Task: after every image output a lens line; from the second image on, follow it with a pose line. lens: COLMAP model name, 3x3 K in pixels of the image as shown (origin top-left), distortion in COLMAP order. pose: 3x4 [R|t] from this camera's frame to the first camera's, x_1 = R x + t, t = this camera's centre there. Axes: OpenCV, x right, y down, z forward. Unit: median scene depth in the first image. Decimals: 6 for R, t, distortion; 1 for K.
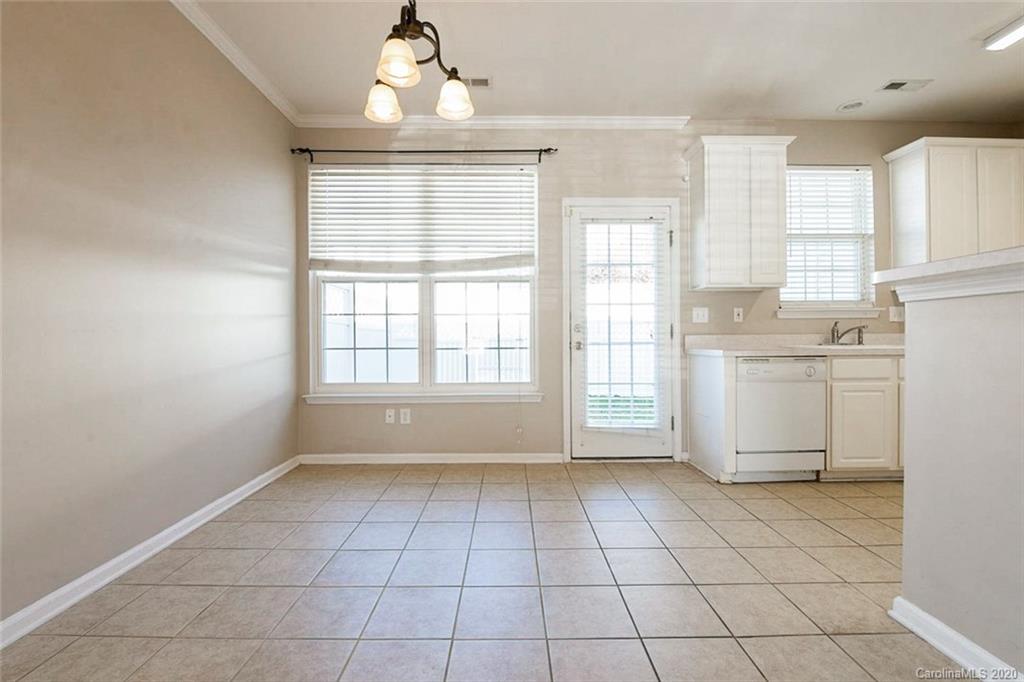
lens RADIAL K [[436.6, 0, 511.2], [0, 436.6, 341.6], [0, 0, 1]] dist [-0.014597, 0.000616]
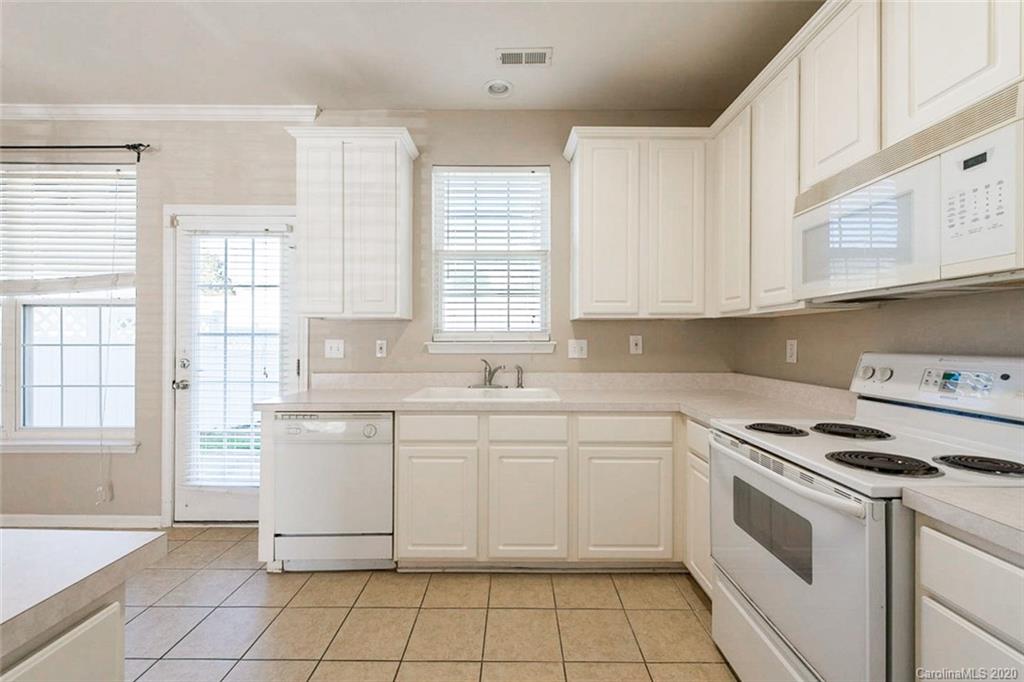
lens RADIAL K [[436.6, 0, 471.8], [0, 436.6, 347.8], [0, 0, 1]] dist [-0.014597, 0.000616]
pose [[0.999938, 0.008197, 0.007551, 0.689556], [-0.008172, 0.999961, -0.003385, -0.062061], [-0.007578, 0.003323, 0.999966, 0.180445]]
